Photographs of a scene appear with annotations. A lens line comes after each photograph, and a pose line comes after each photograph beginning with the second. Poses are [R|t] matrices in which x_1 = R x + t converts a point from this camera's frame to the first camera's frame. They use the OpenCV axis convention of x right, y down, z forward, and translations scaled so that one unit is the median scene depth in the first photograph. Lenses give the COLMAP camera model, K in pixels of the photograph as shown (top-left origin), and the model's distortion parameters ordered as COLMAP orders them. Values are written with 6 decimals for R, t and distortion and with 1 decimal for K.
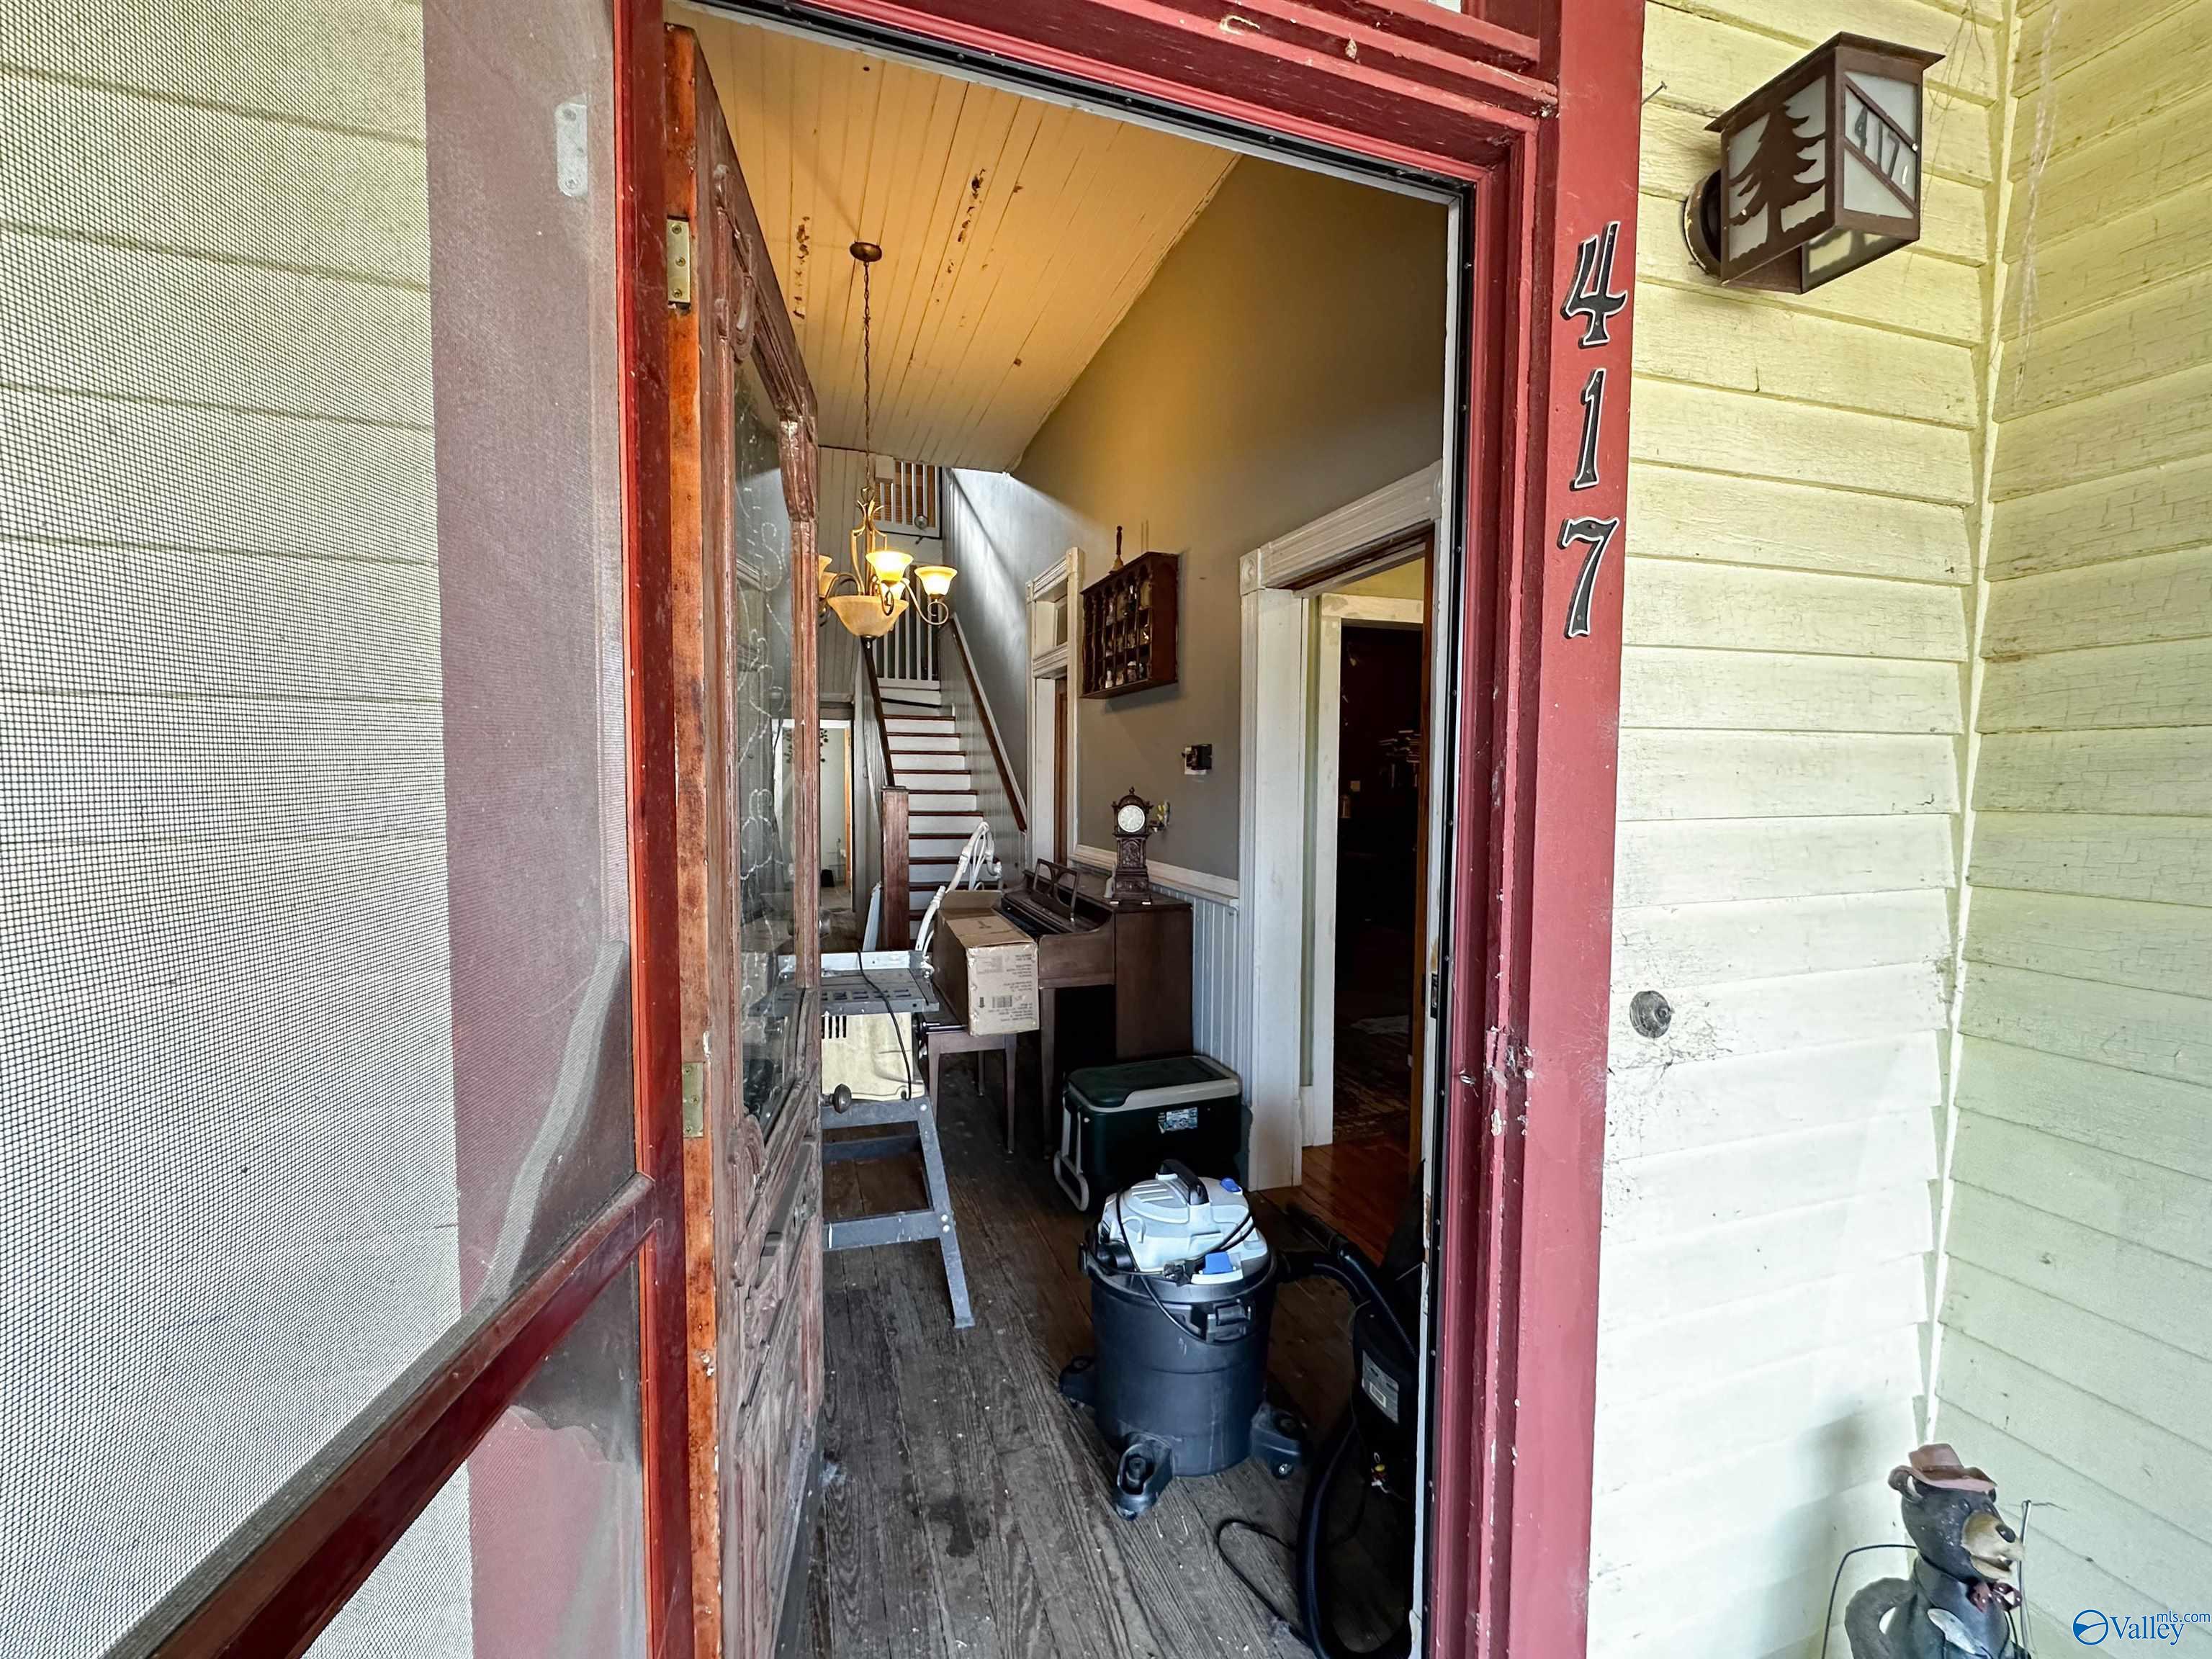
lens RADIAL K [[961.4, 0, 1114.2], [0, 961.4, 828.2], [0, 0, 1]] dist [0.004396, 0.000026]
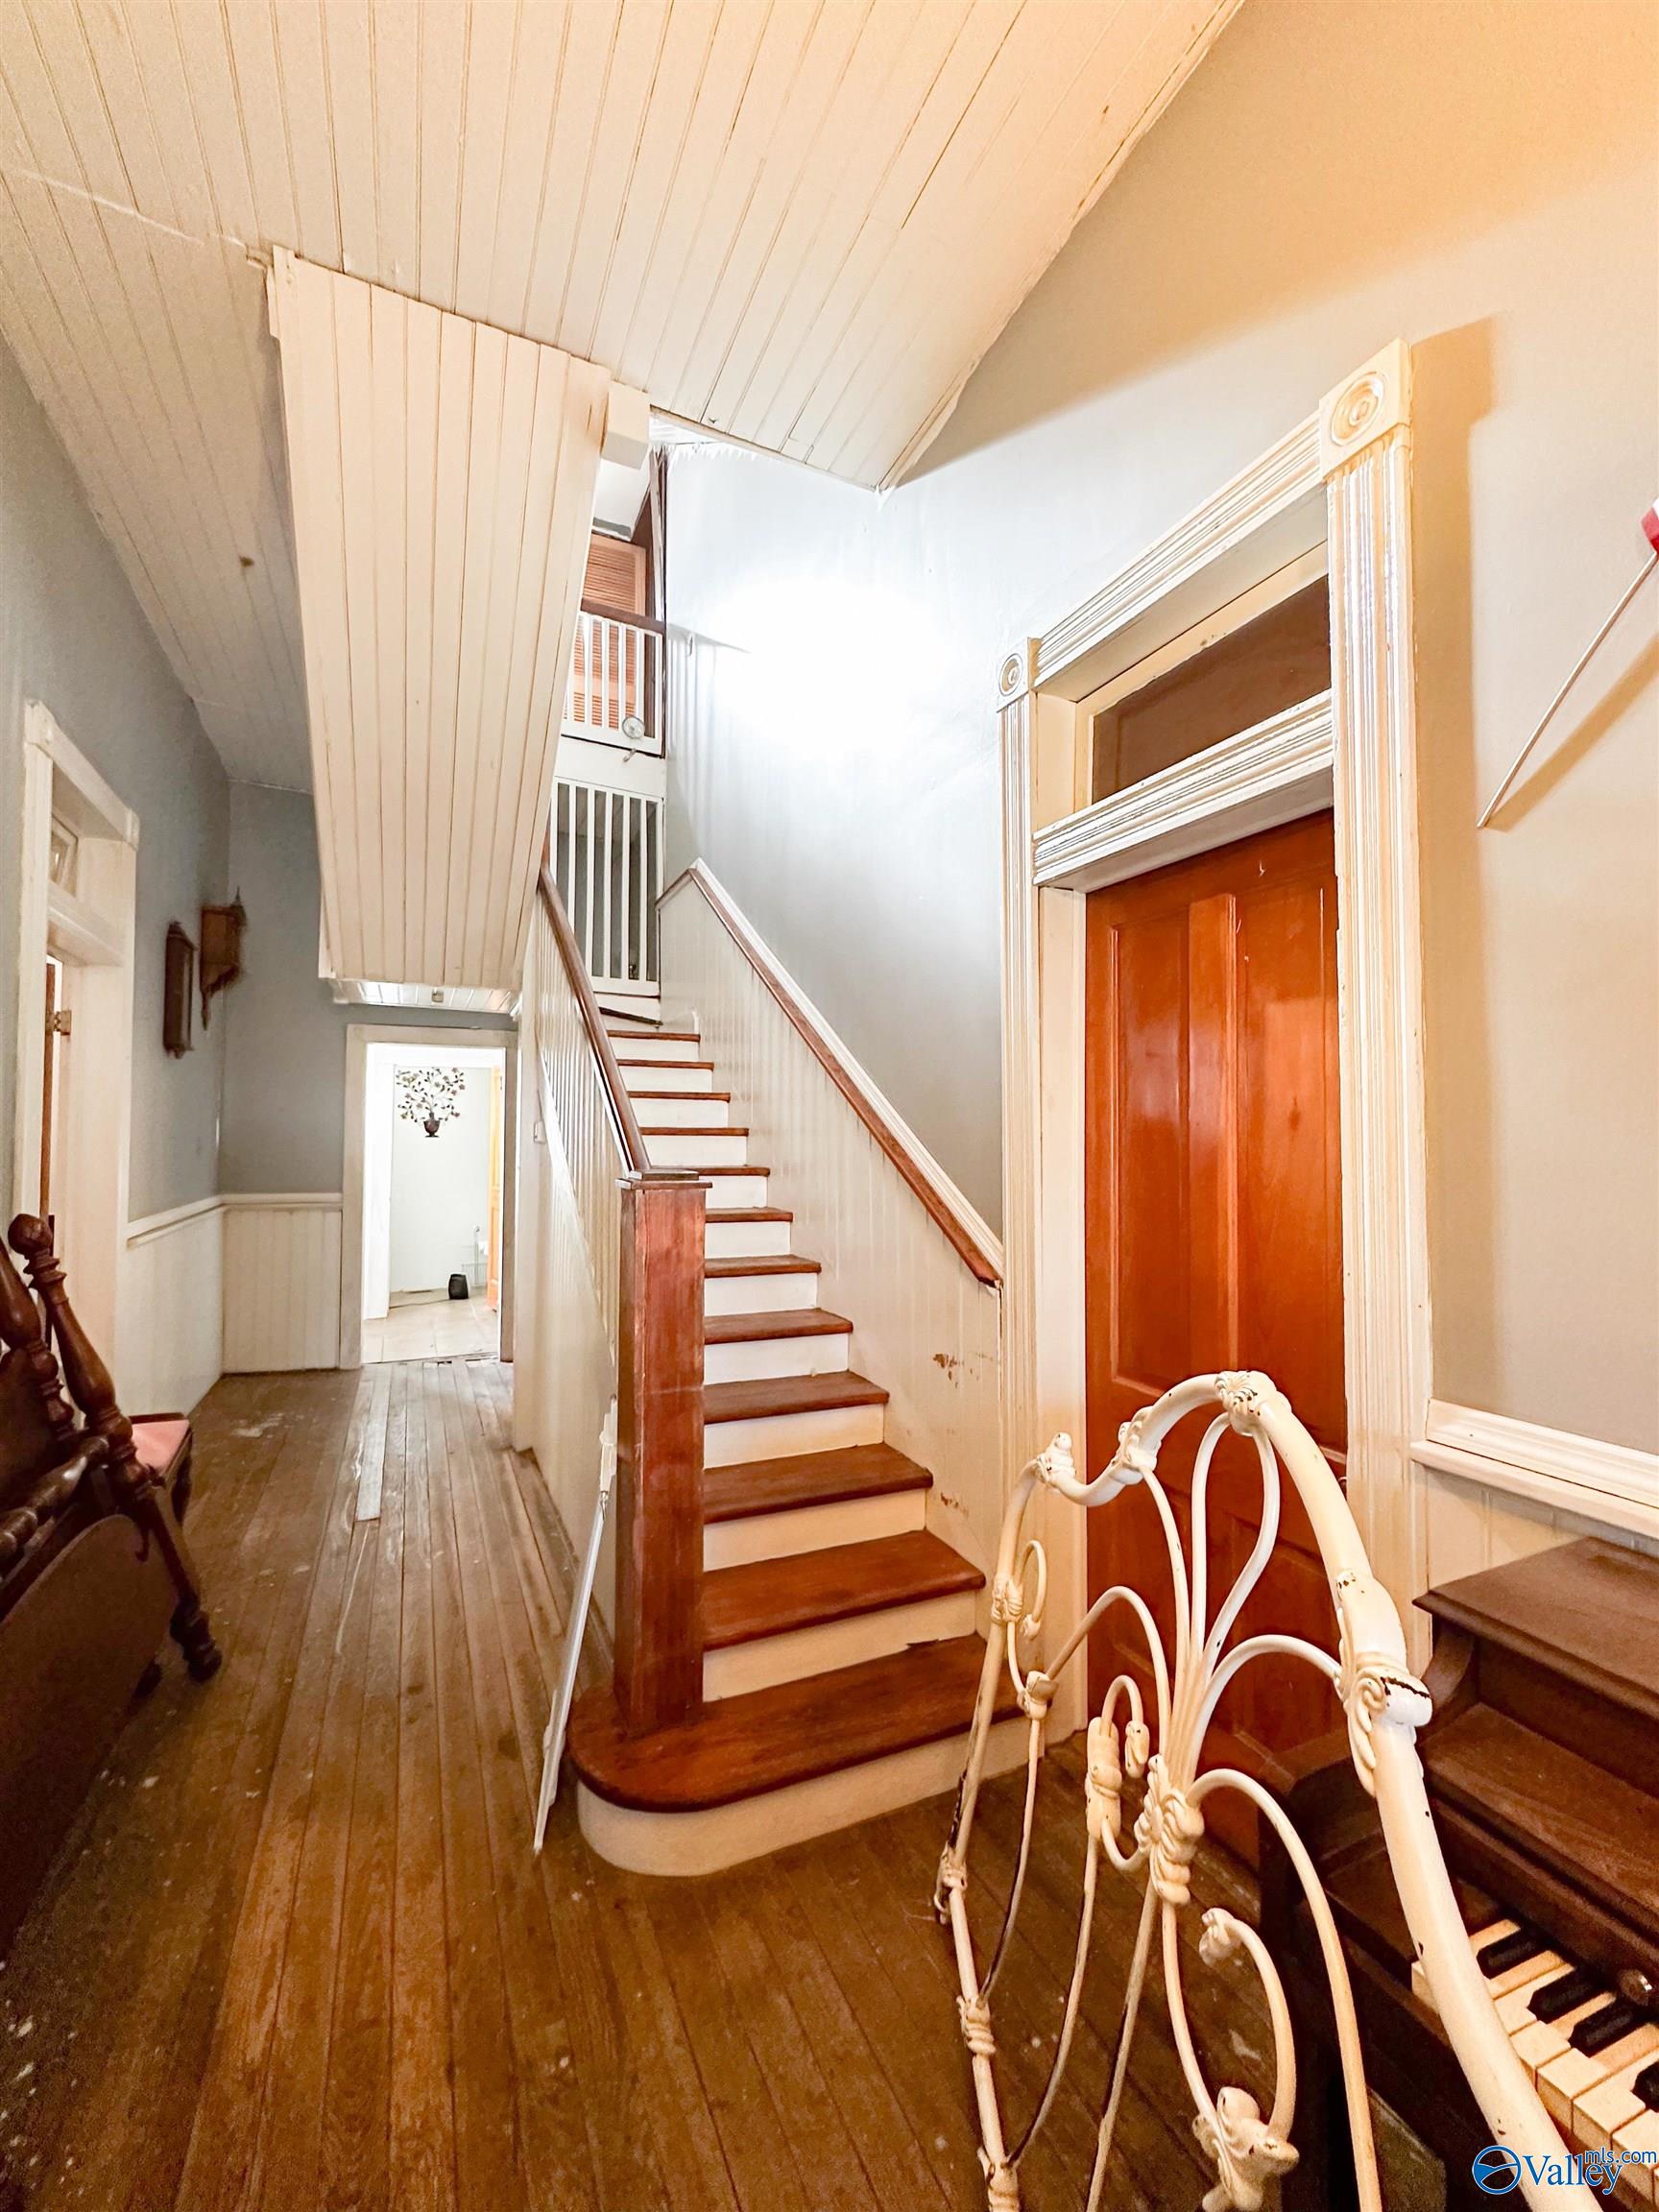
lens RADIAL K [[893.3, 0, 821.2], [0, 893.3, 1104.4], [0, 0, 1]] dist [-0.003916, 0.000004]
pose [[0.995572, 0.001053, 0.093993, -0.308320], [0.007148, 0.996194, -0.086867, -0.060757], [-0.093727, 0.087154, 0.991776, 1.017011]]
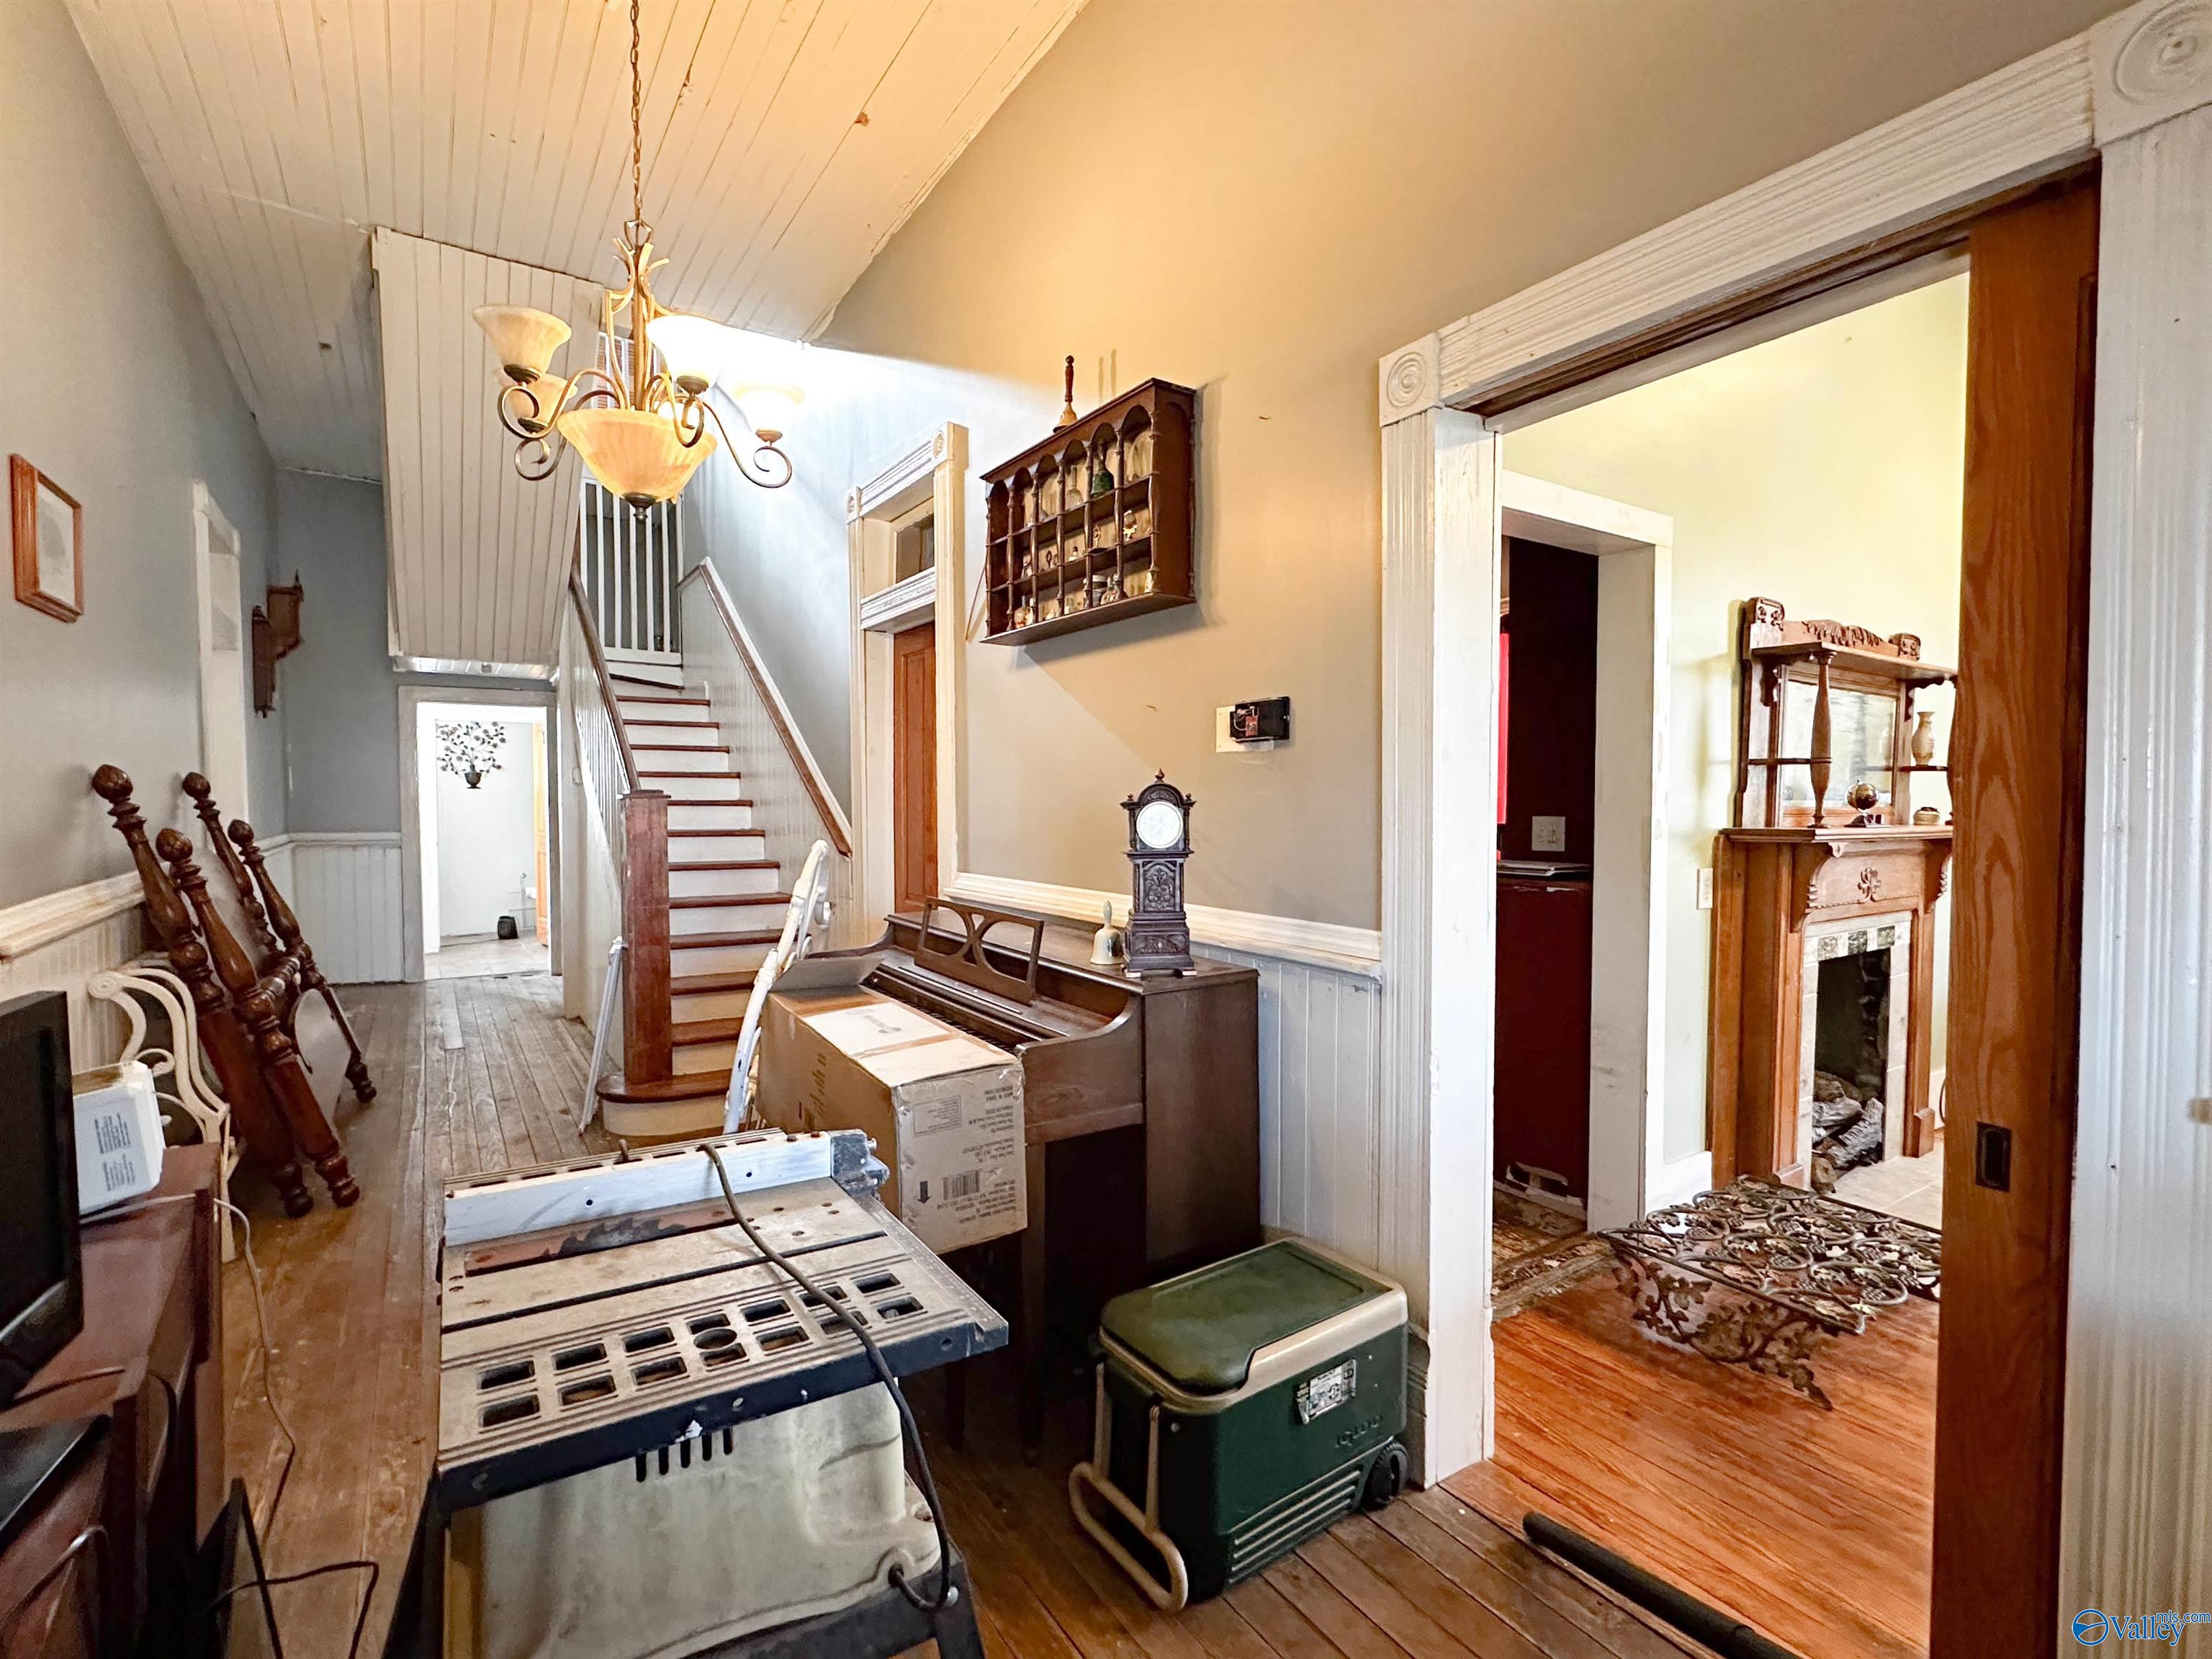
lens RADIAL K [[1027.9, 0, 1105.7], [0, 1027.9, 833.7], [0, 0, 1]] dist [-0.005946, 0.000245]
pose [[0.968545, -0.016332, 0.248301, -0.150871], [0.020293, 0.999704, -0.013400, 0.001866], [-0.248008, 0.018018, 0.968590, 0.386423]]
